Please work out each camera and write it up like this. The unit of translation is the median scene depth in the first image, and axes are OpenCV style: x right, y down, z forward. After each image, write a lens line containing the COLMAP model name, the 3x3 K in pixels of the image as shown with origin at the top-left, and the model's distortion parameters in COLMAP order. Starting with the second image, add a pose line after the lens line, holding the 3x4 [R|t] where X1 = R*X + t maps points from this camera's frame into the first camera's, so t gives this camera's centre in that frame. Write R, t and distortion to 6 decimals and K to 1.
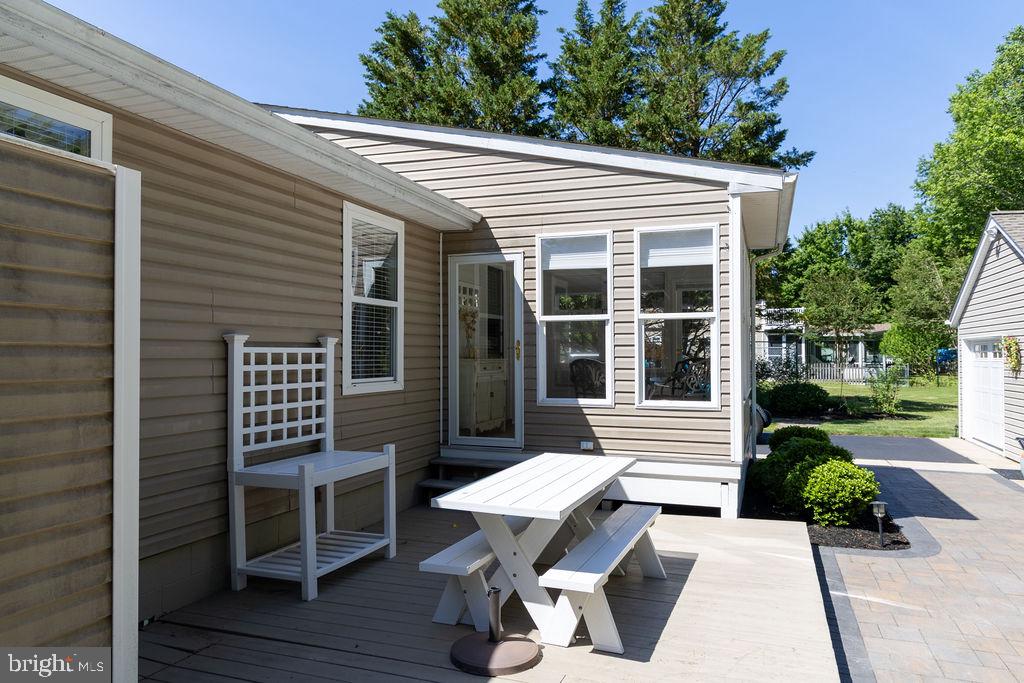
lens RADIAL K [[682.2, 0, 514.5], [0, 682.2, 341.7], [0, 0, 1]] dist [0.005106, -0.001332]
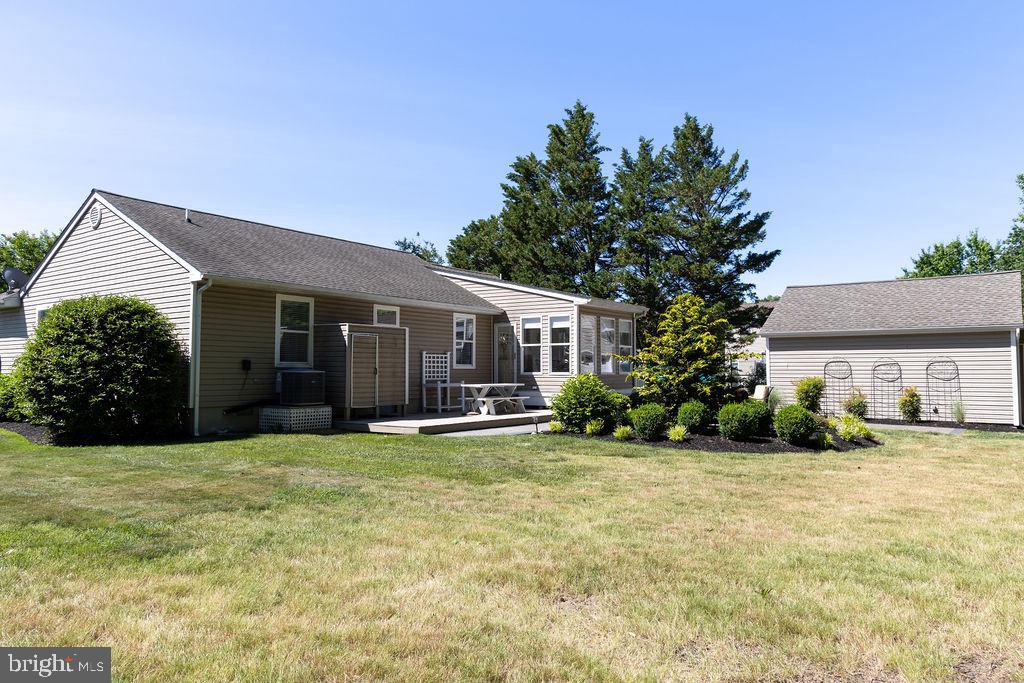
lens RADIAL K [[682.2, 0, 512.4], [0, 682.2, 341.8], [0, 0, 1]] dist [0.005106, -0.001332]
pose [[0.960484, -0.011470, -0.278099, 0.862074], [0.004697, 0.999676, -0.025008, 0.025862], [0.278296, 0.022713, 0.960227, -1.934233]]
